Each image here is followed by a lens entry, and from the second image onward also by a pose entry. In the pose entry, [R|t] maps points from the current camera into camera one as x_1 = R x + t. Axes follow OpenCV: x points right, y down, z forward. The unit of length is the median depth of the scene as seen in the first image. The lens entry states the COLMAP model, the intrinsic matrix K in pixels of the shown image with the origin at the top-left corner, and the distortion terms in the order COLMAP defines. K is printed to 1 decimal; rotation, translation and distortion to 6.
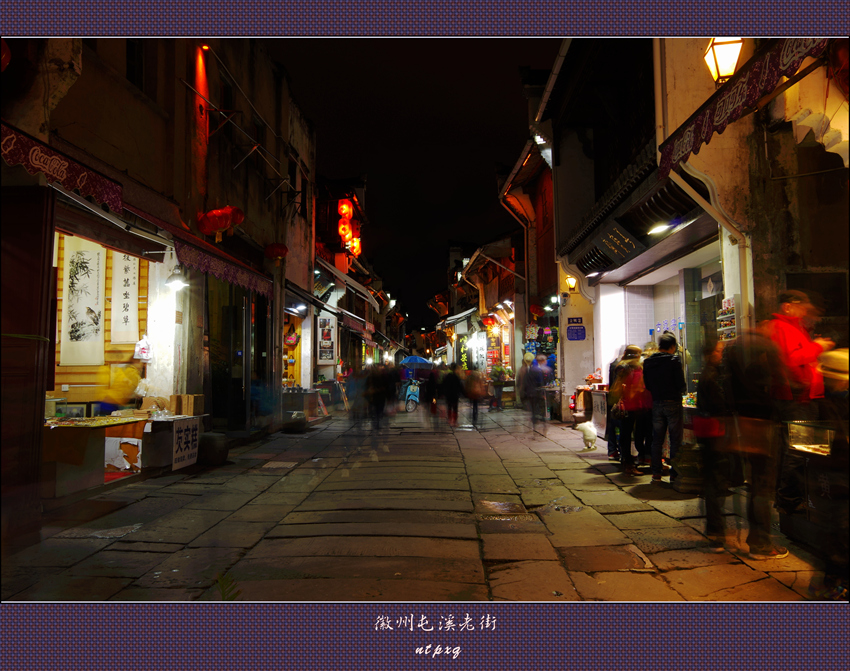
lens RADIAL K [[604.3, 0, 425.0], [0, 604.3, 335.5], [0, 0, 1]] dist [-0.001953, 0.000291]
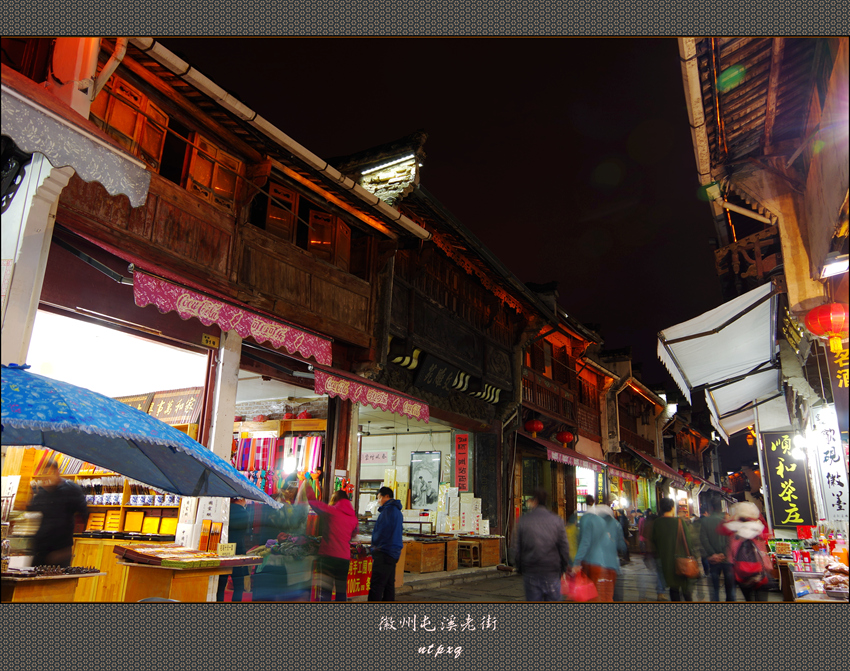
lens RADIAL K [[604.3, 0, 425.0], [0, 604.3, 335.5], [0, 0, 1]] dist [-0.001953, 0.000291]
pose [[0.870073, -0.099935, -0.482685, 0.058677], [-0.013743, 0.973933, -0.226417, 0.030690], [0.492731, 0.203633, 0.846020, 0.527277]]
